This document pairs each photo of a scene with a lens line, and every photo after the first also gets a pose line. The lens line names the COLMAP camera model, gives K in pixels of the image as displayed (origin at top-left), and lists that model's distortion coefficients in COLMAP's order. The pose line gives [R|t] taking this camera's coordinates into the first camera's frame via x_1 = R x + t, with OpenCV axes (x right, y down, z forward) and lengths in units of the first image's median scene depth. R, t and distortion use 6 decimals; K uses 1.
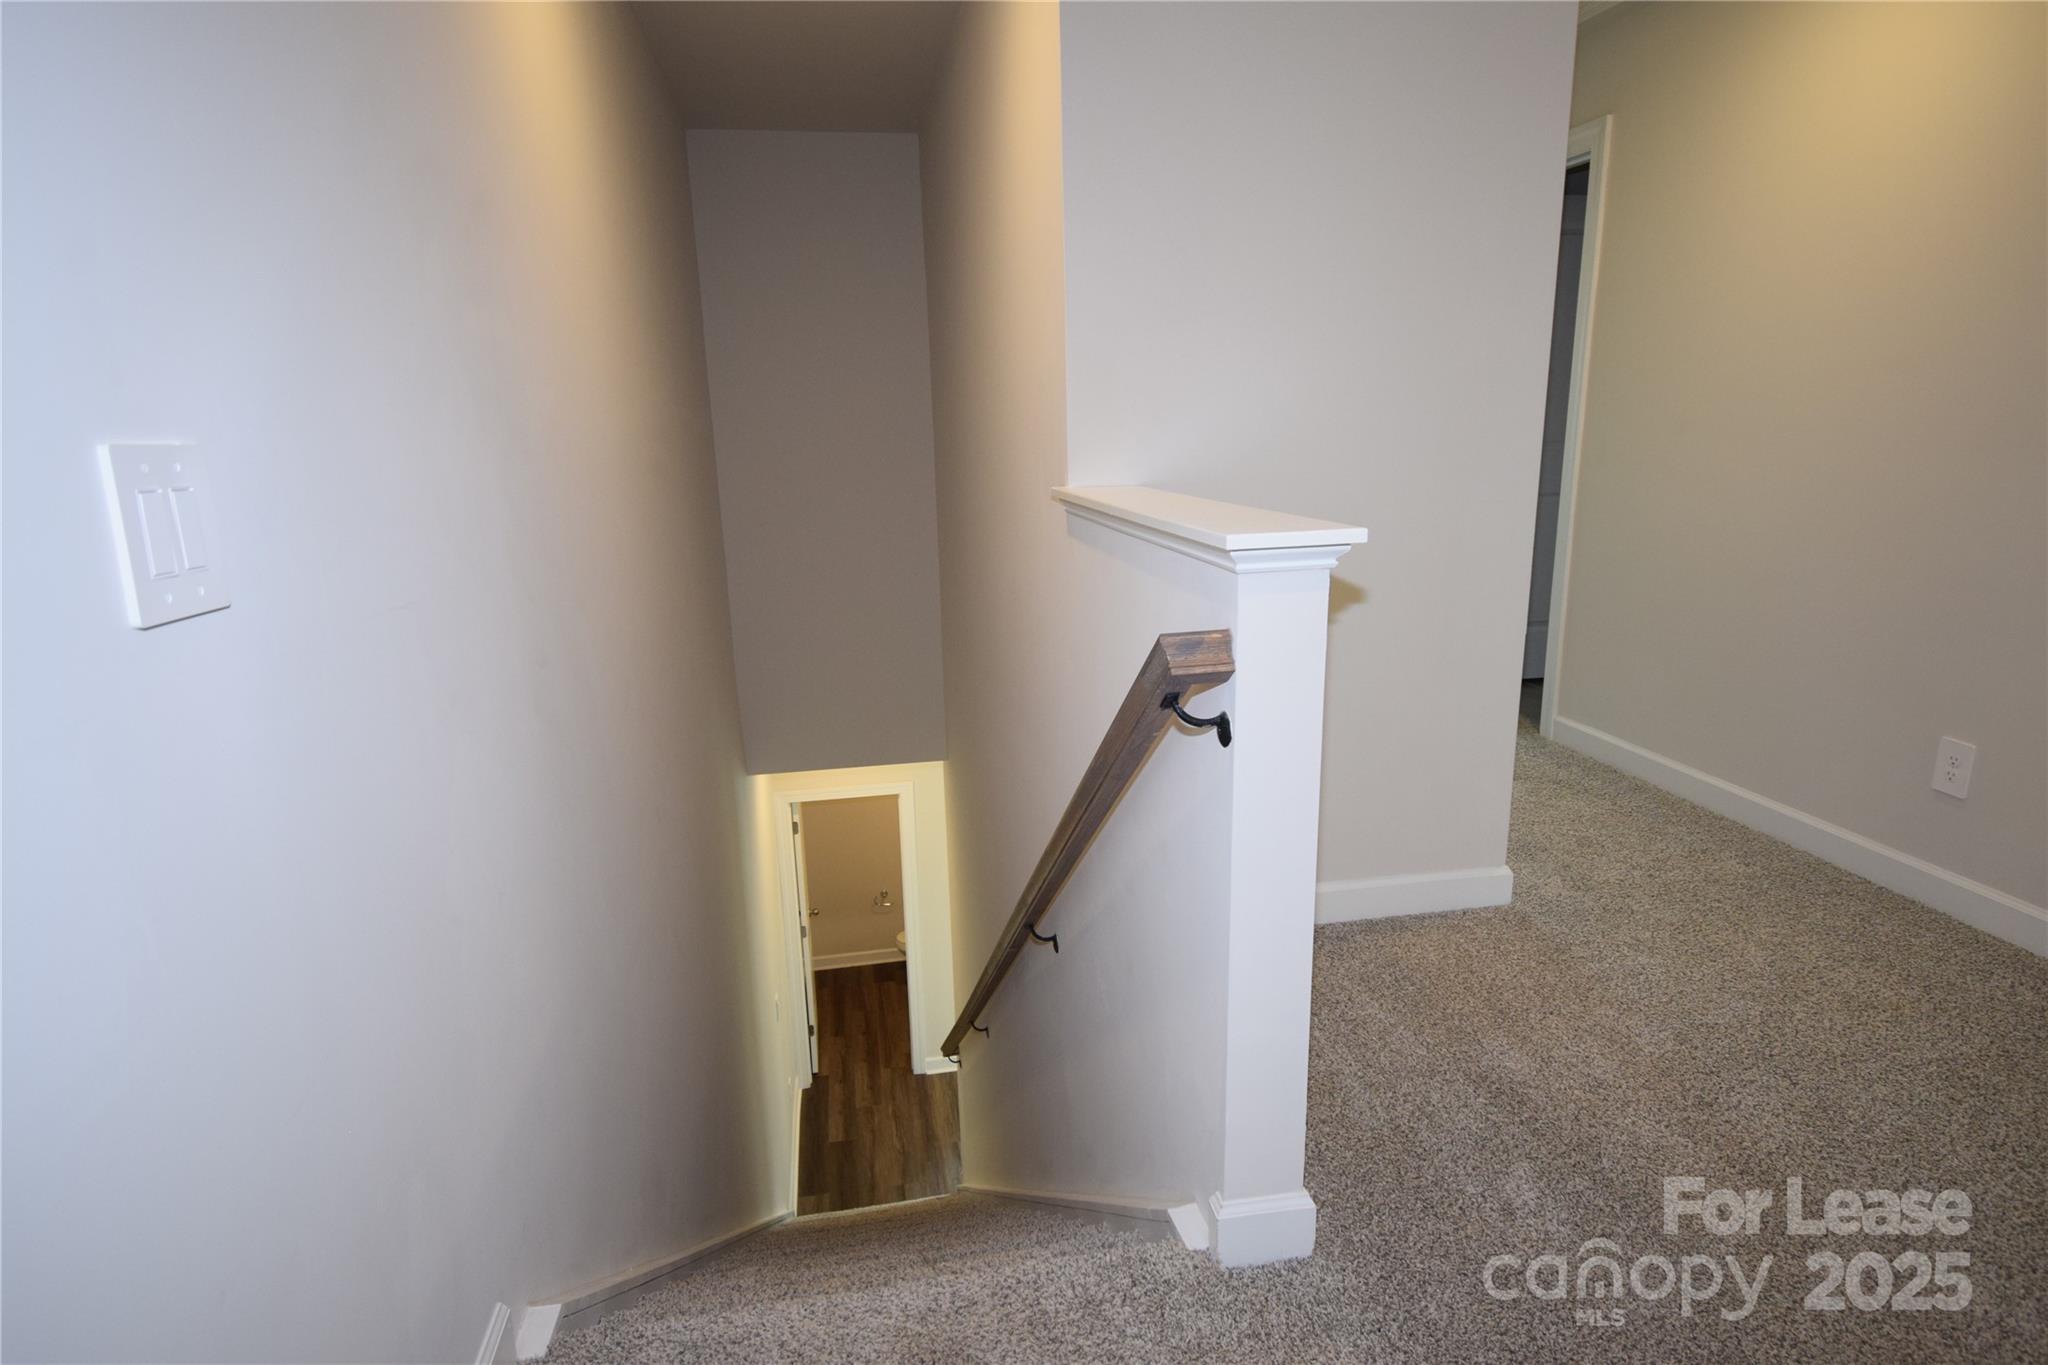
lens RADIAL K [[1123.4, 0, 1013.3], [0, 1123.4, 660.1], [0, 0, 1]] dist [0.009993, -0.021959]
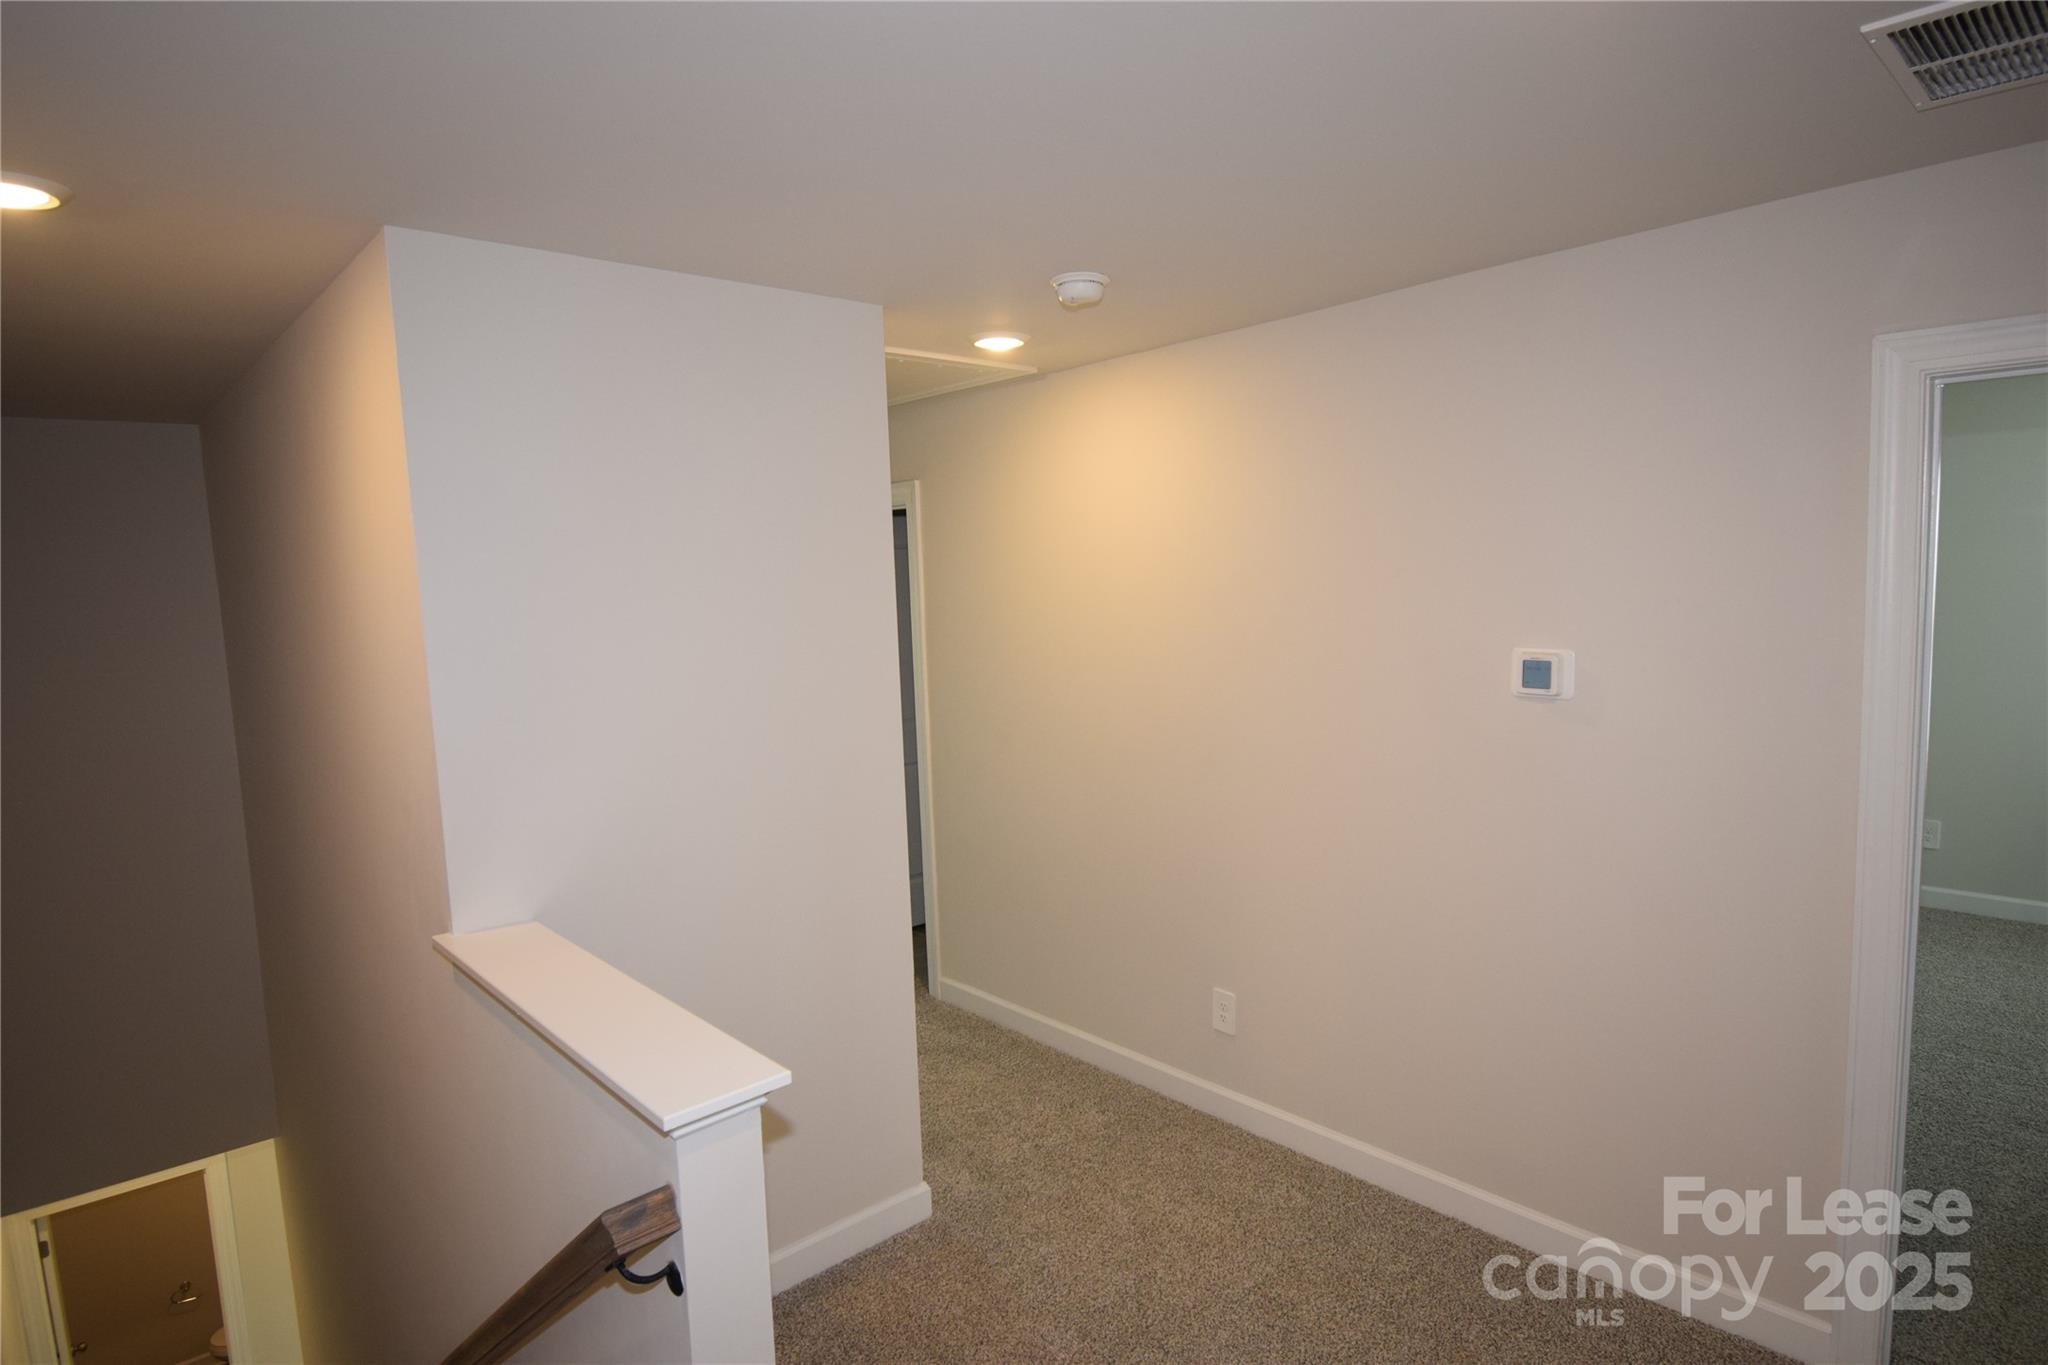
lens RADIAL K [[1123.4, 0, 1028.6], [0, 1123.4, 689.6], [0, 0, 1]] dist [0.009993, -0.021959]
pose [[0.848804, -0.058003, 0.525516, -0.022742], [0.141138, 0.982752, -0.119494, -0.154632], [-0.509521, 0.175597, 0.842350, -0.058905]]
